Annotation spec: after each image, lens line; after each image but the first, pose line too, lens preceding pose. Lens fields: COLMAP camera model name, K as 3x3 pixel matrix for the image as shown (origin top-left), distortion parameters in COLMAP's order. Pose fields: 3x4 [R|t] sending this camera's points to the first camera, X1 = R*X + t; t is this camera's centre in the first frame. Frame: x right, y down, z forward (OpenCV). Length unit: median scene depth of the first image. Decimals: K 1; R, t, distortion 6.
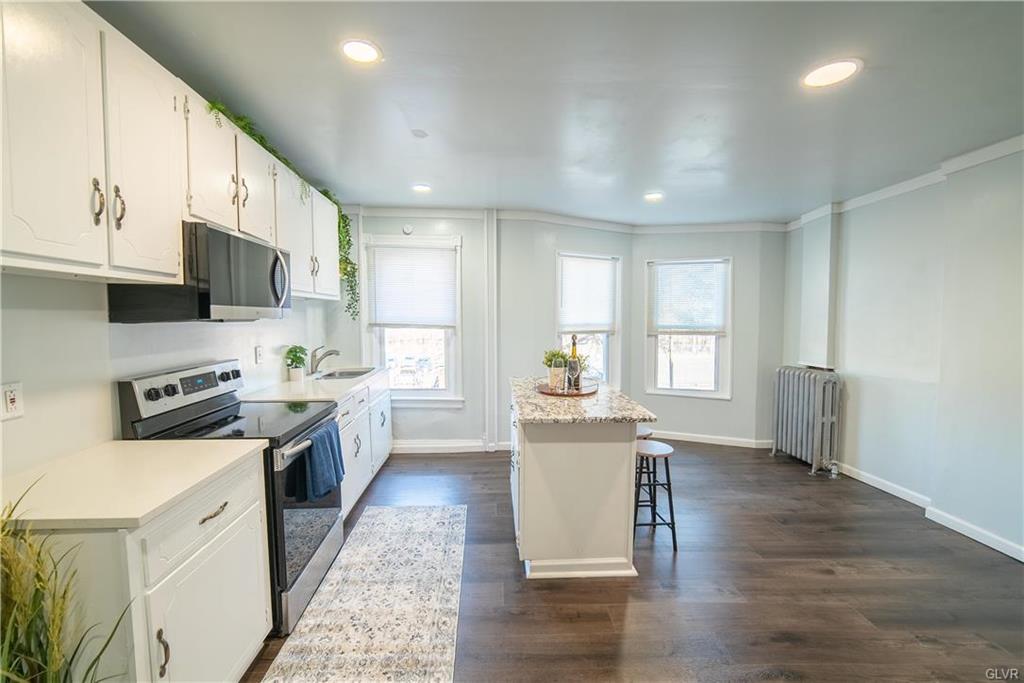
lens RADIAL K [[401.5, 0, 501.6], [0, 401.5, 344.4], [0, 0, 1]] dist [-0.014312, 0.000521]
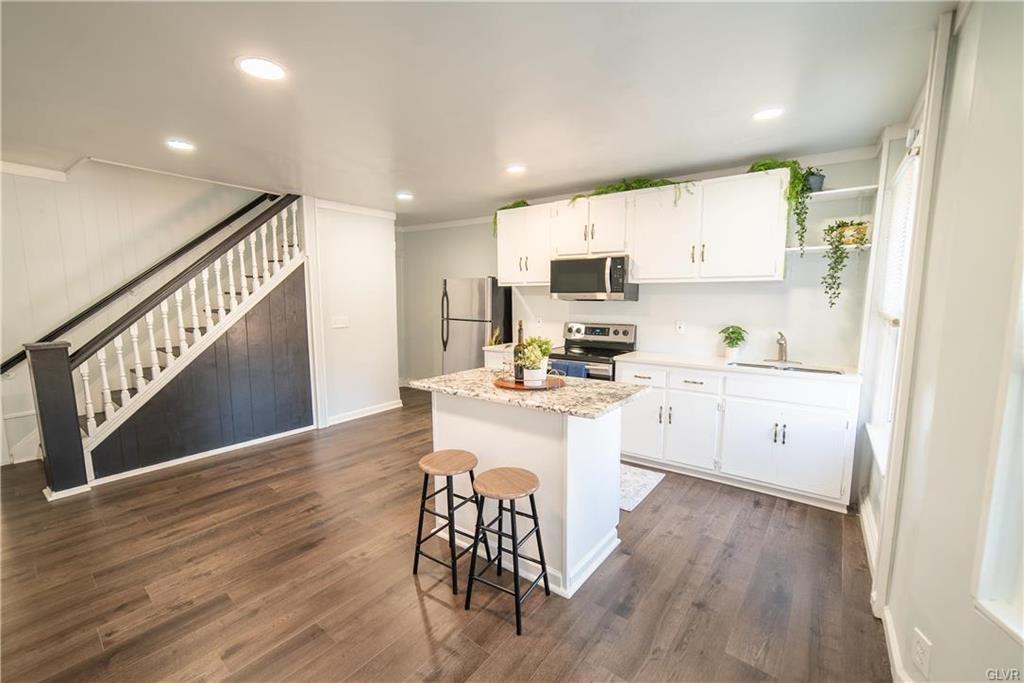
lens RADIAL K [[401.5, 0, 501.6], [0, 401.5, 344.4], [0, 0, 1]] dist [-0.014312, 0.000521]
pose [[-0.630288, 0.092086, -0.770881, 1.144101], [-0.049377, 0.986176, 0.158176, -0.139186], [0.774790, 0.137760, -0.617027, 1.963580]]
